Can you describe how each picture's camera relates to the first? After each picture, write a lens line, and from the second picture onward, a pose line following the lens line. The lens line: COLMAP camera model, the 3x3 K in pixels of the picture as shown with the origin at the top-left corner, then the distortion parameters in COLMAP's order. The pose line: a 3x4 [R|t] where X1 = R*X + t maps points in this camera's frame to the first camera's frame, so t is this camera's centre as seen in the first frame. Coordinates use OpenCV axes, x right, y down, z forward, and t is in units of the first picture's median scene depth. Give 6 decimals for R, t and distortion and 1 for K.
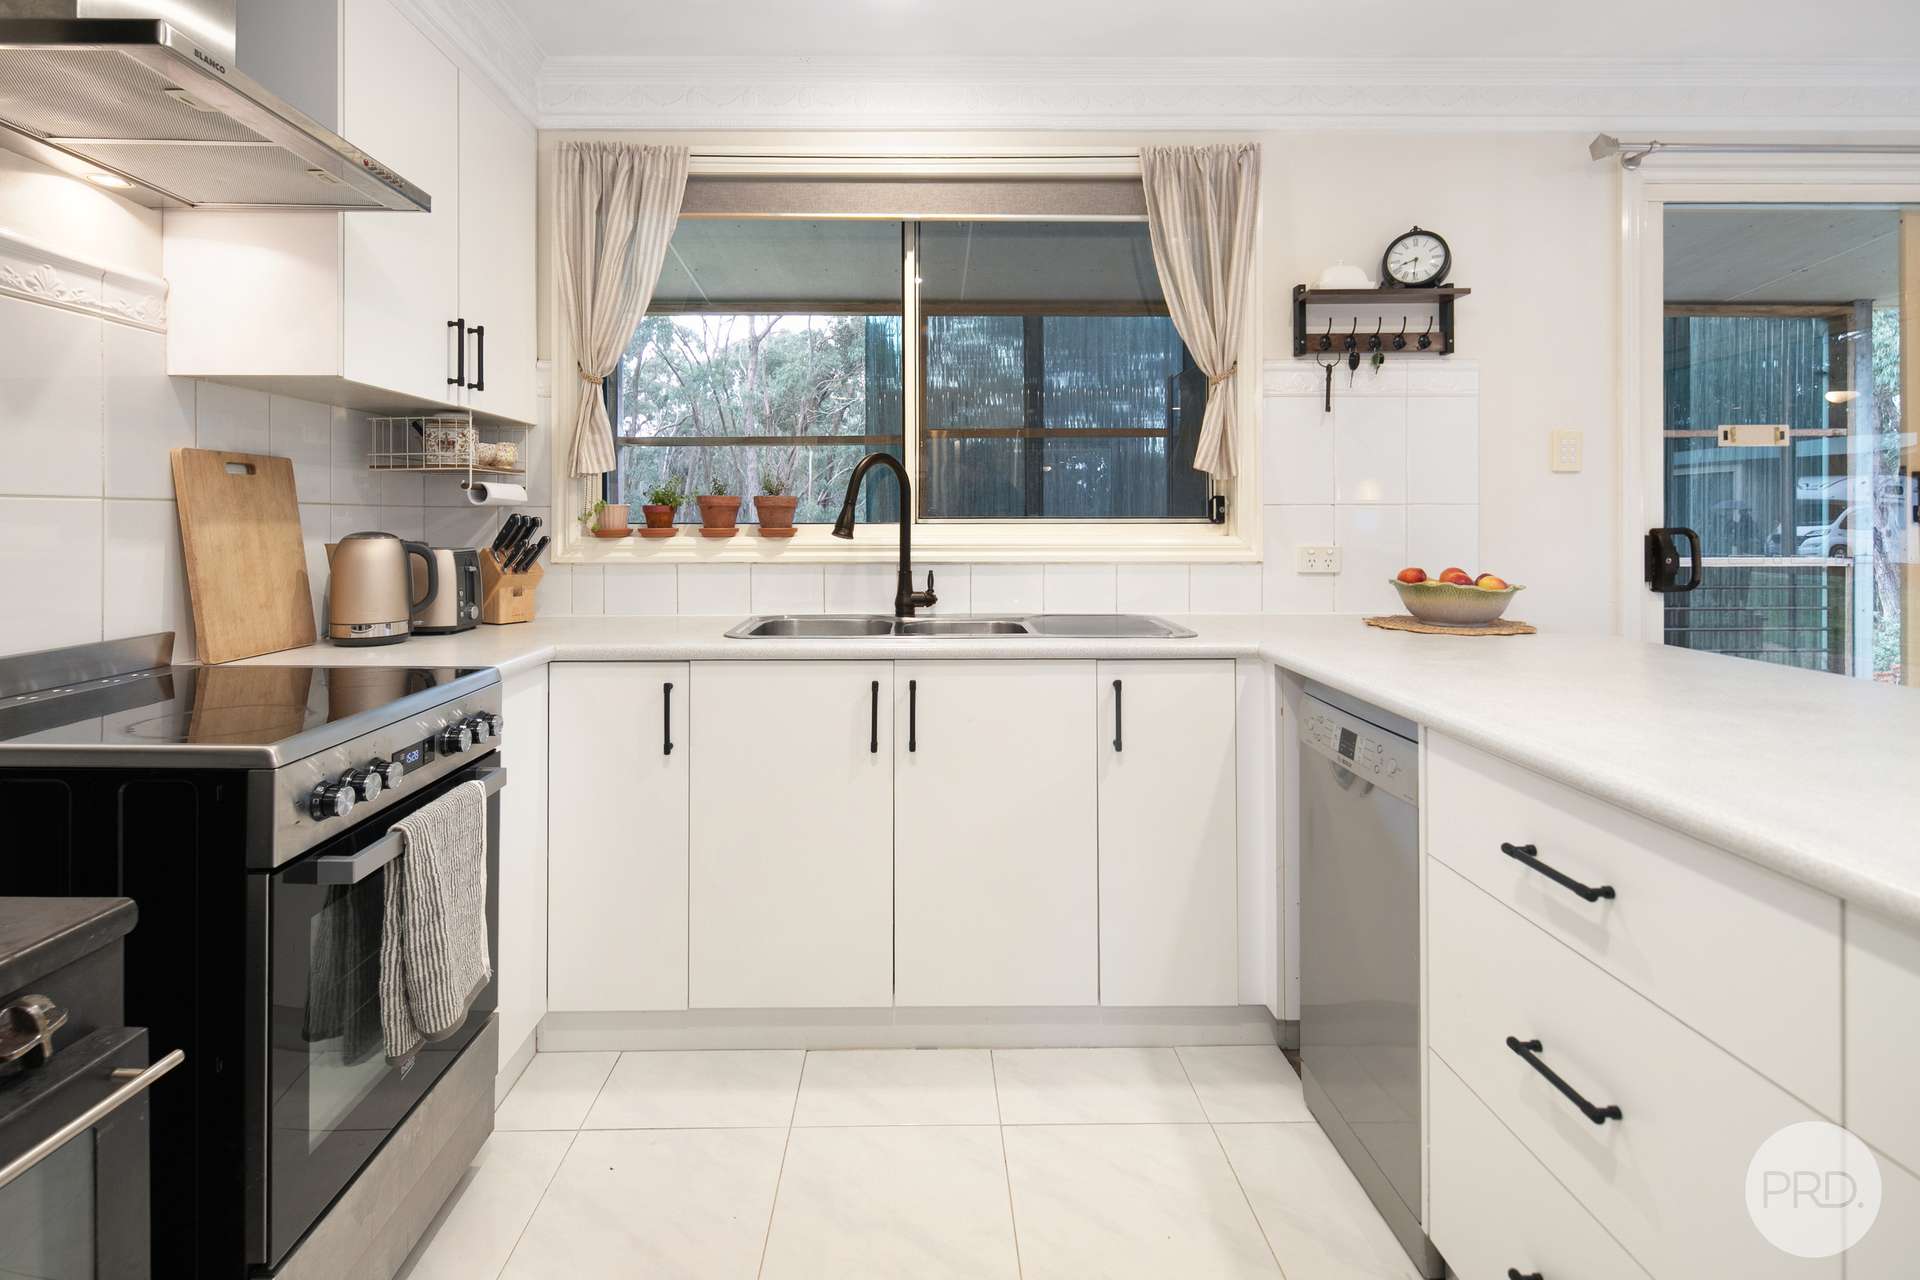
lens RADIAL K [[947.6, 0, 954.9], [0, 947.6, 521.0], [0, 0, 1]] dist [0.041251, 0.000106]
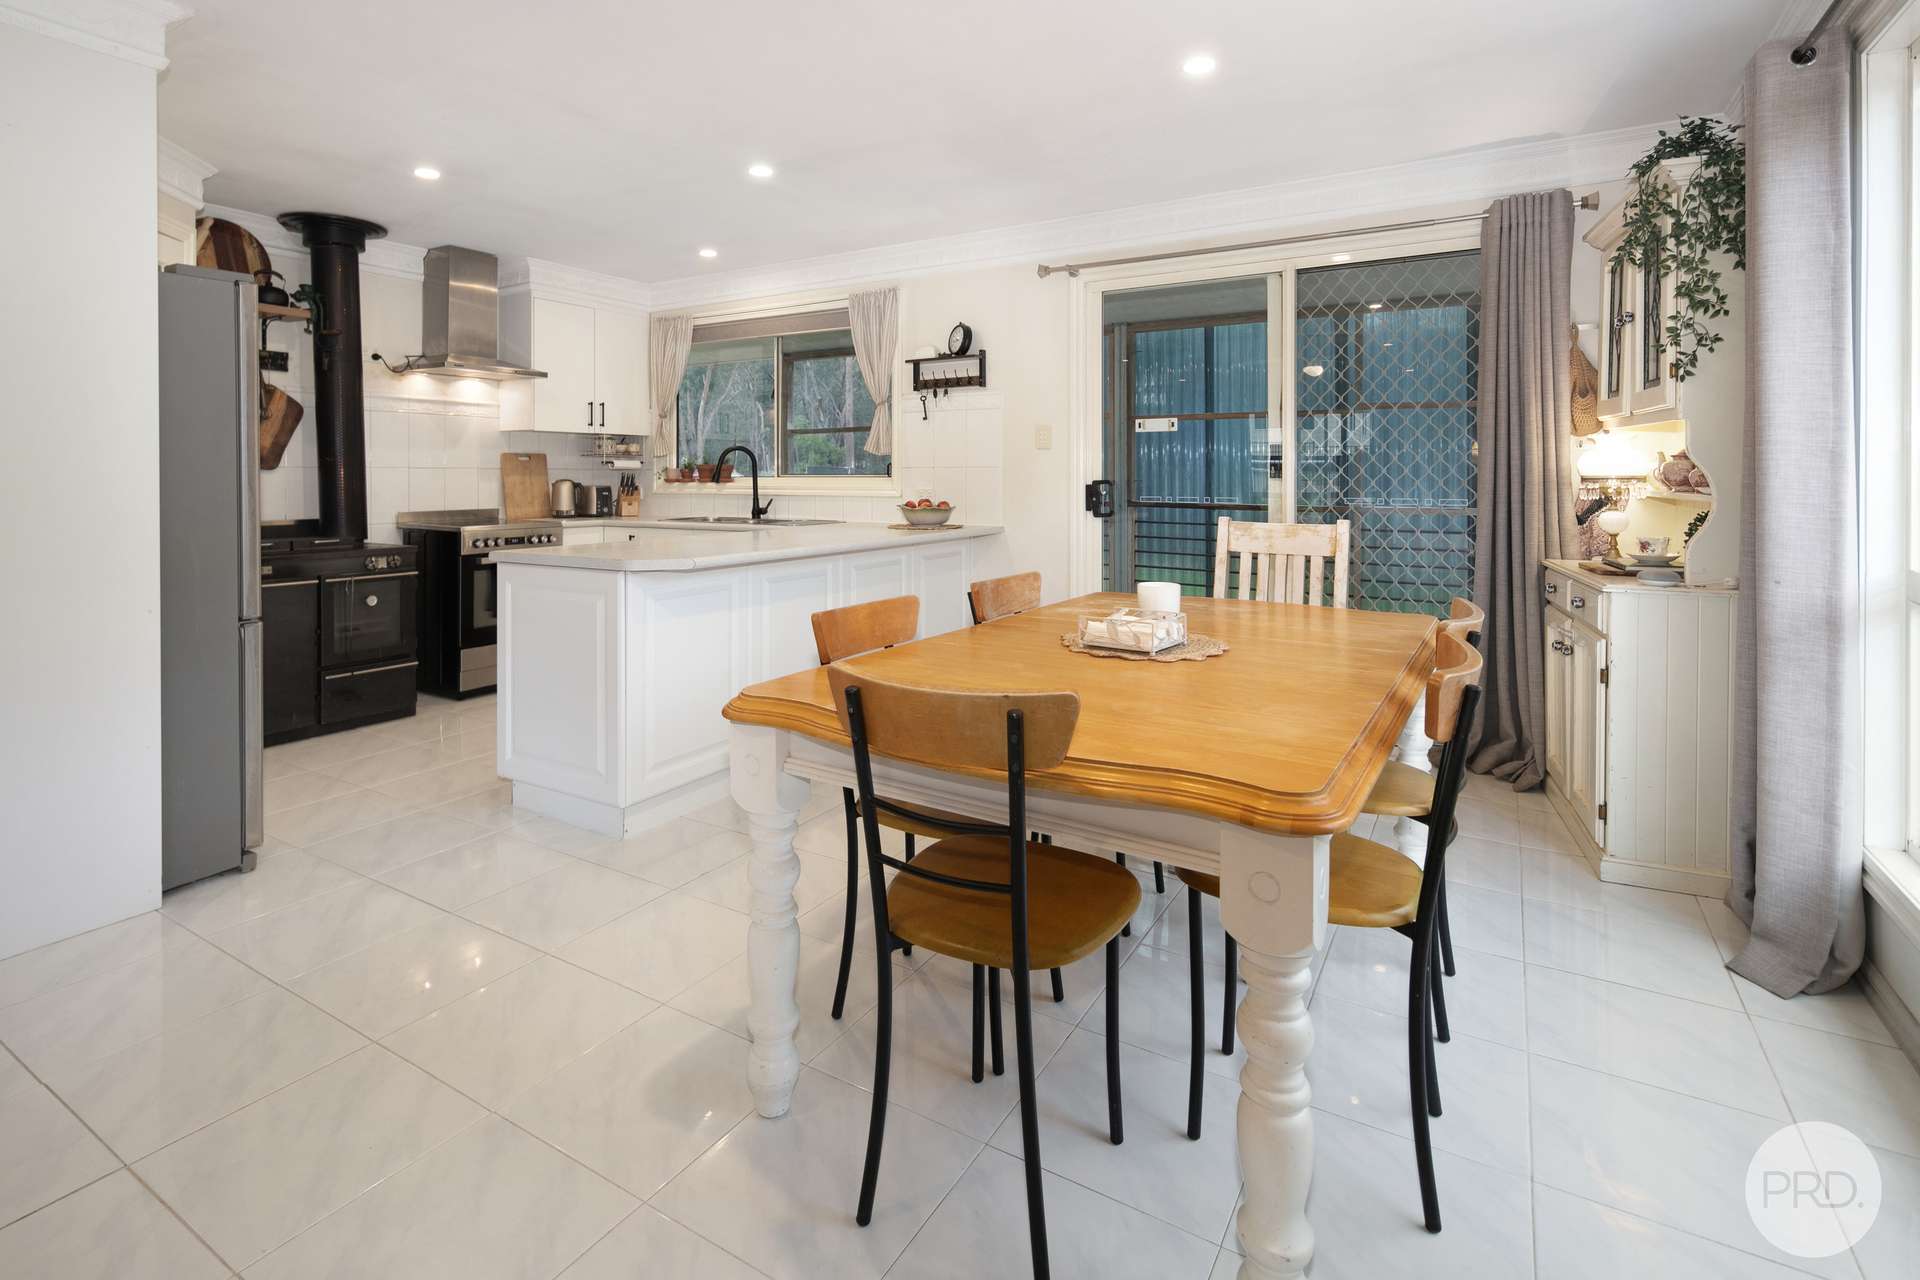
lens RADIAL K [[947.6, 0, 954.9], [0, 947.6, 521.0], [0, 0, 1]] dist [0.041251, 0.000106]
pose [[0.840942, 0.026030, -0.540499, 1.517814], [-0.001007, 0.998916, 0.046540, 0.001811], [0.541124, -0.038593, 0.840057, -0.610323]]
